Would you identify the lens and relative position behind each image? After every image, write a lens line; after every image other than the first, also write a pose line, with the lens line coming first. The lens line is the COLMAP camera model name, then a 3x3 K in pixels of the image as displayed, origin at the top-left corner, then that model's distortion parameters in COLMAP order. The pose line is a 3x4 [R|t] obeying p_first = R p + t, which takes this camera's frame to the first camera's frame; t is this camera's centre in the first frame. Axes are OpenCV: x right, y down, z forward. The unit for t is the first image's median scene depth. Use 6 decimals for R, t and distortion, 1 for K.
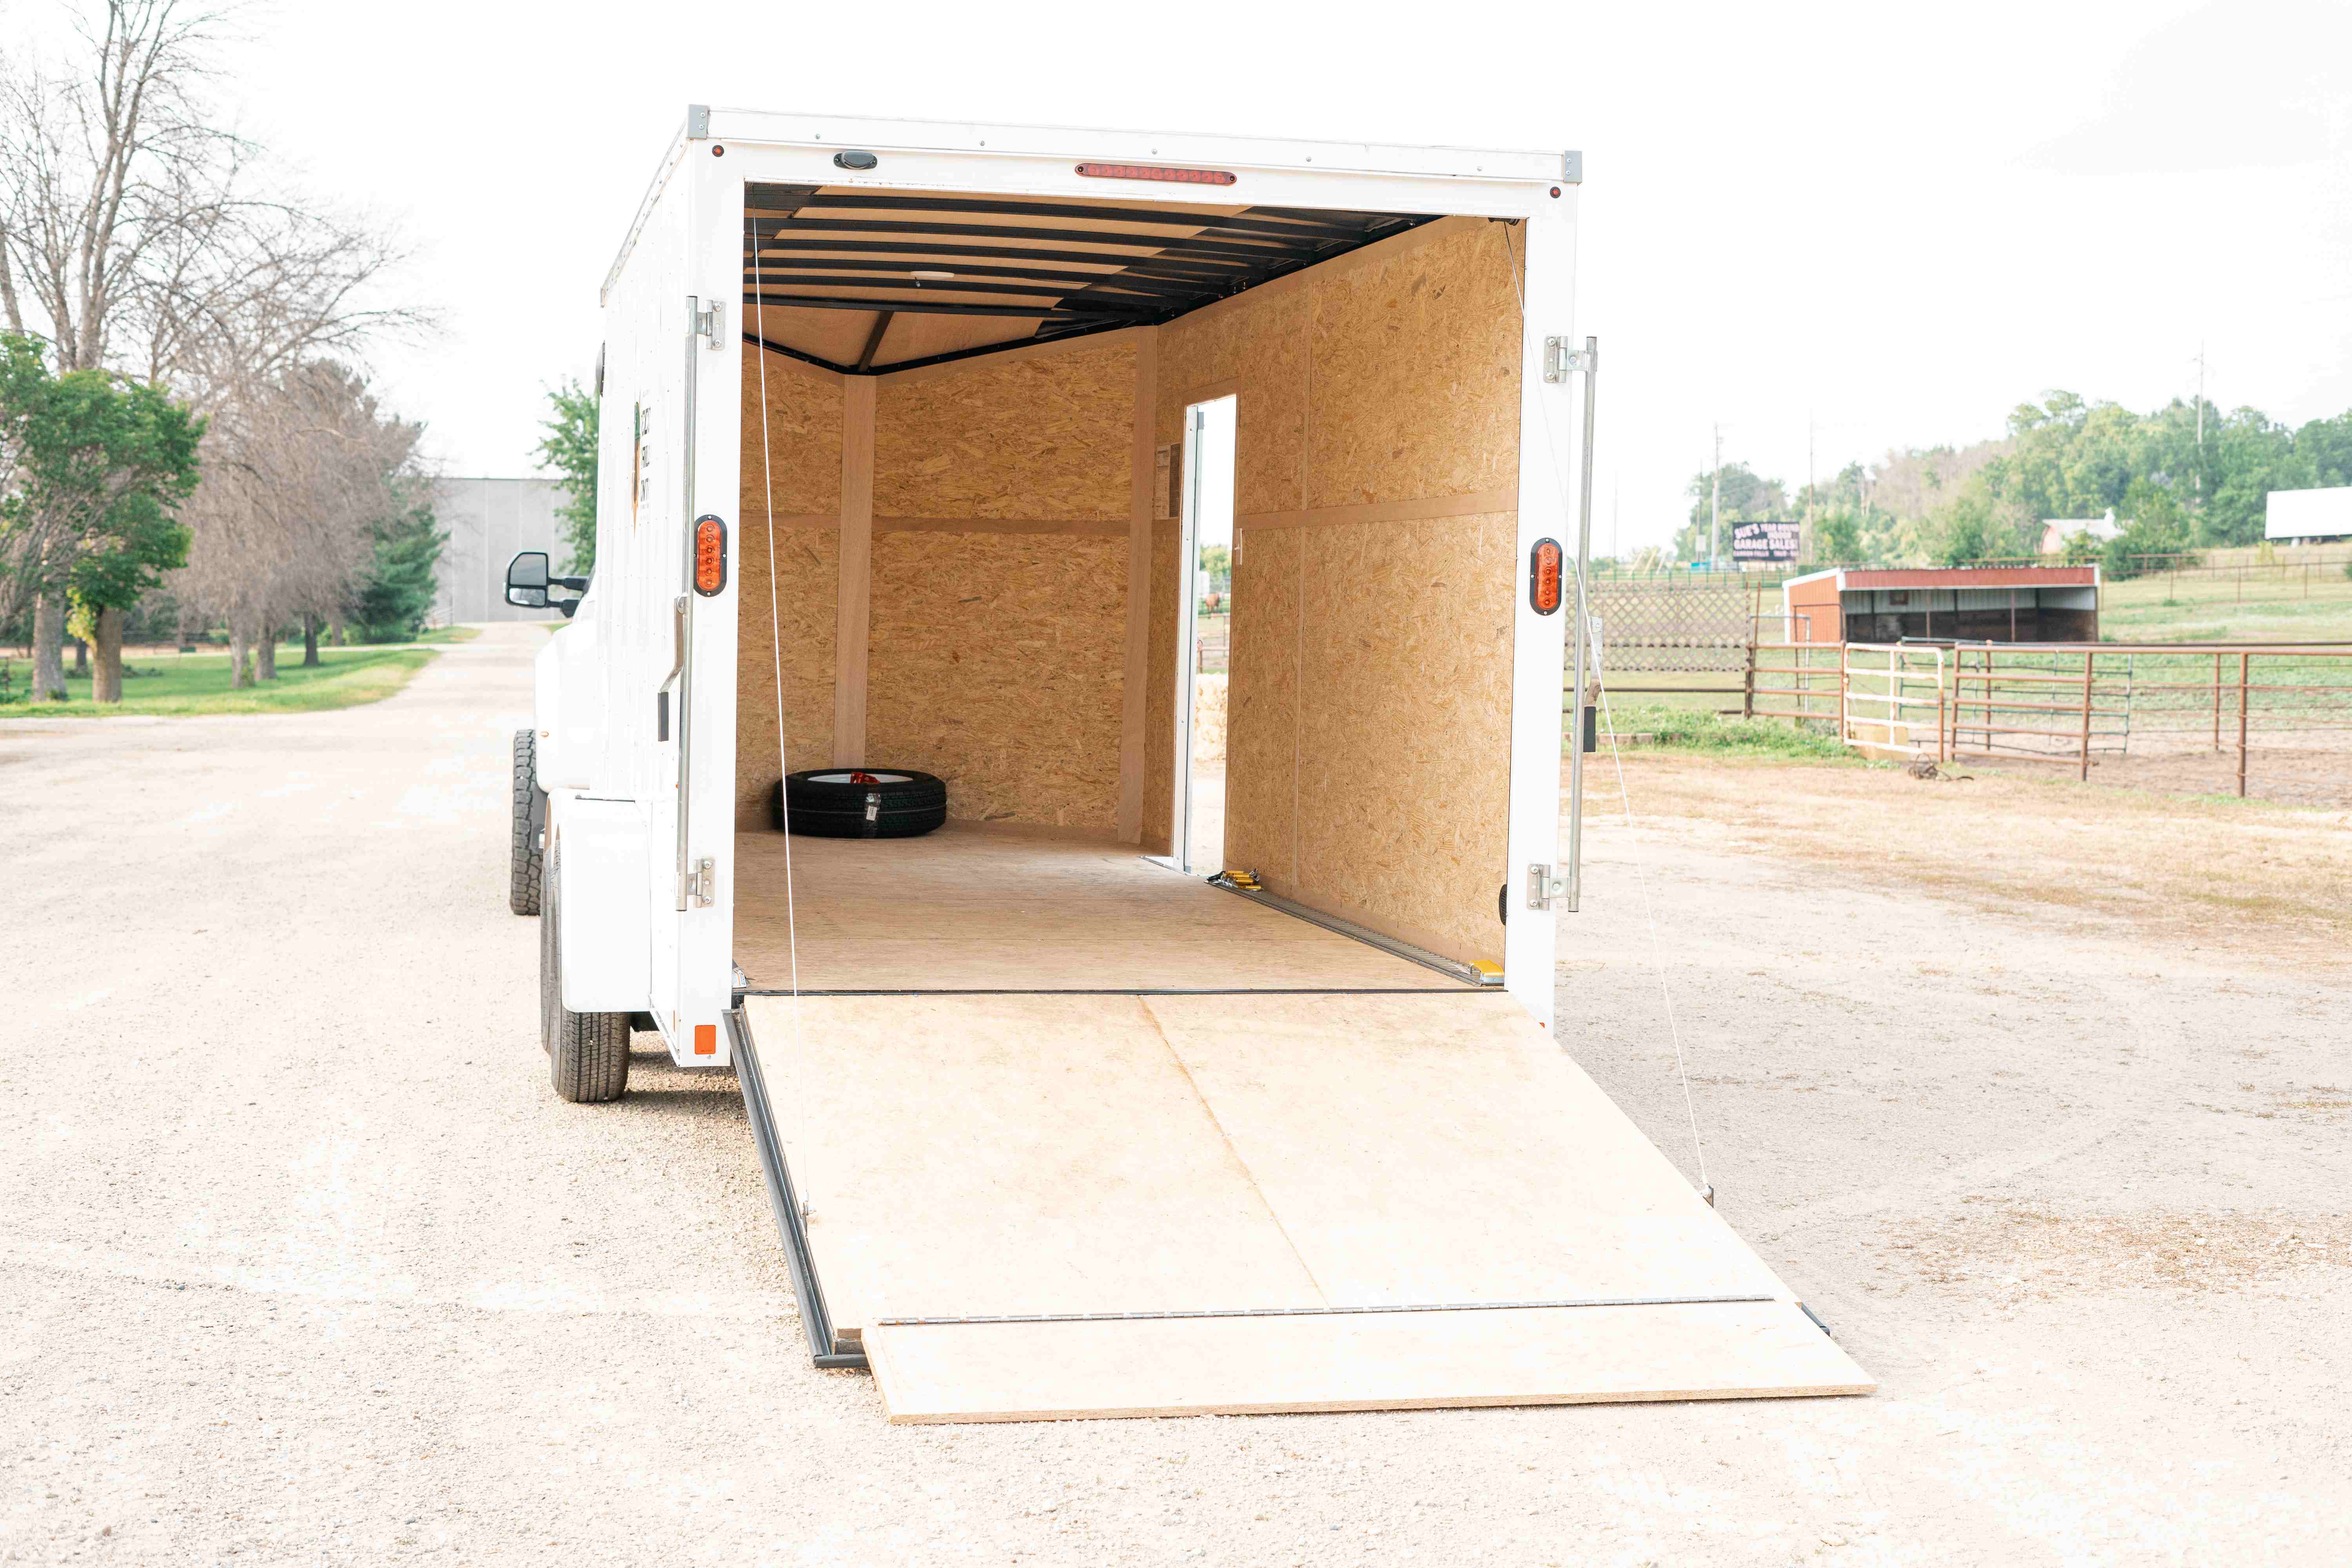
lens RADIAL K [[3439.8, 0, 1182.7], [0, 3439.8, 787.9], [0, 0, 1]] dist [-0.017207, 0.000000]
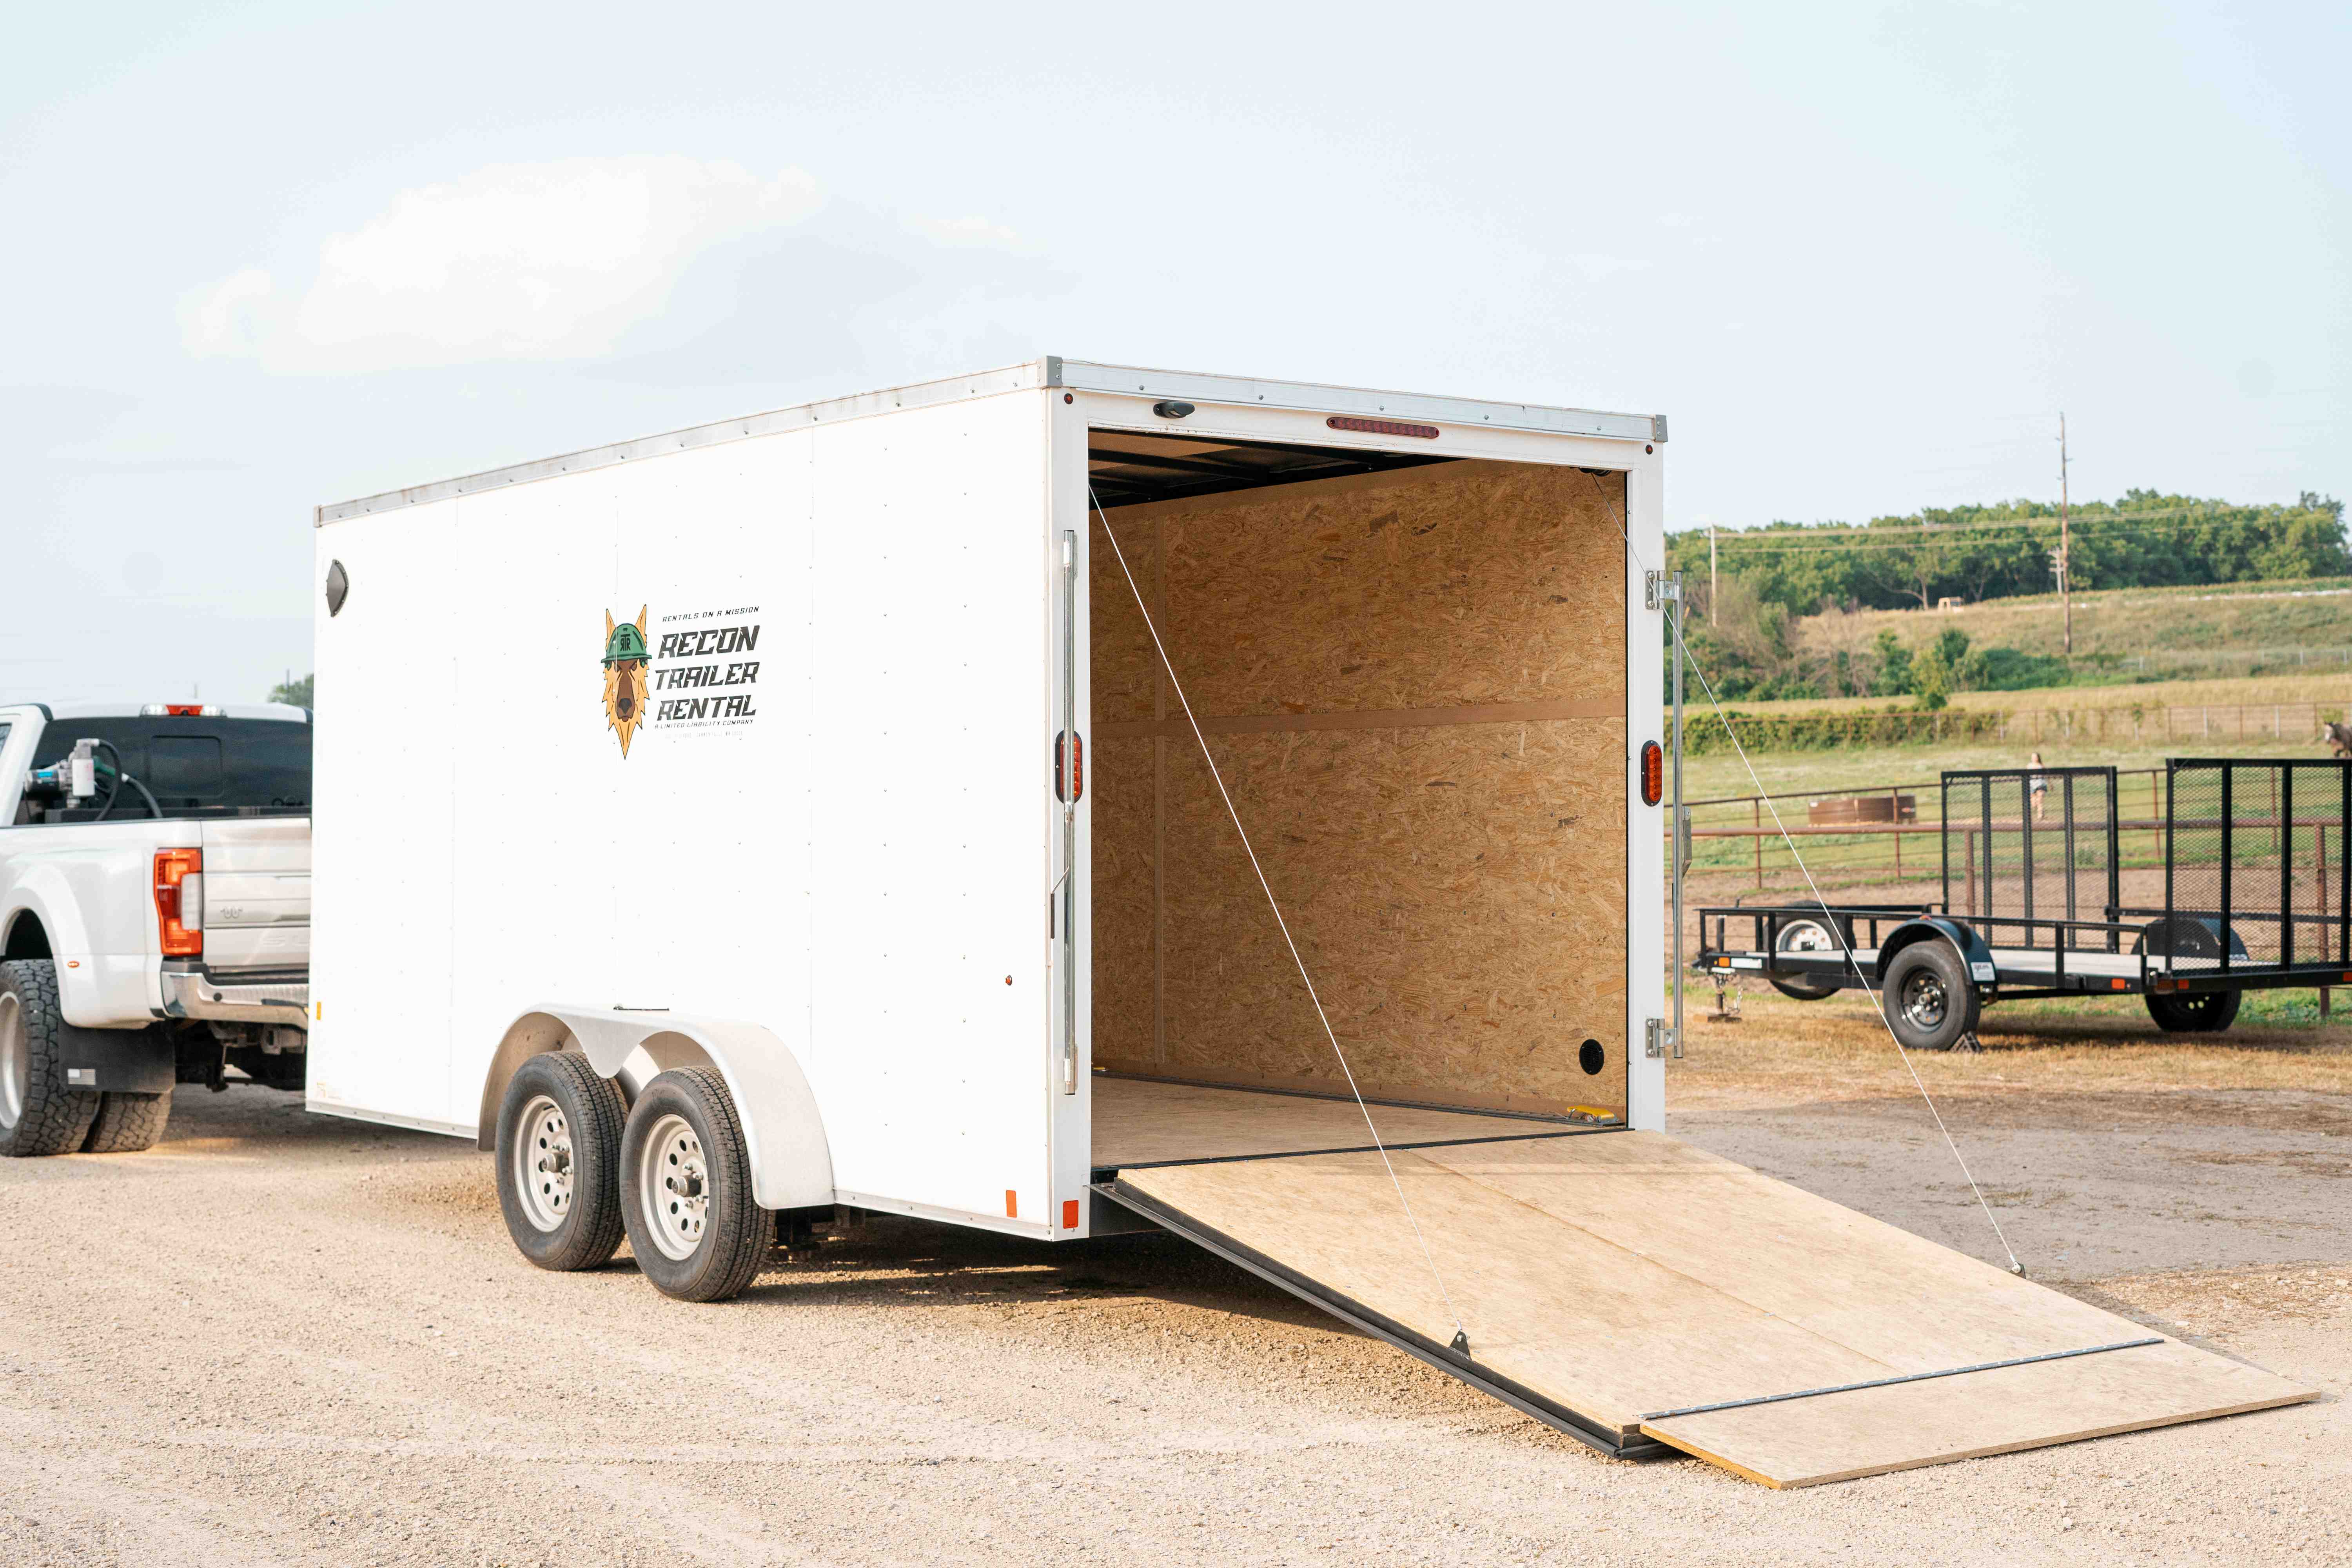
lens RADIAL K [[3439.8, 0, 1174.1], [0, 3439.8, 770.0], [0, 0, 1]] dist [-0.017207, 0.000000]
pose [[0.913536, -0.017014, 0.406401, -0.524143], [0.044115, 0.997376, -0.057409, -0.002338], [-0.404358, 0.070374, 0.911889, -0.006297]]
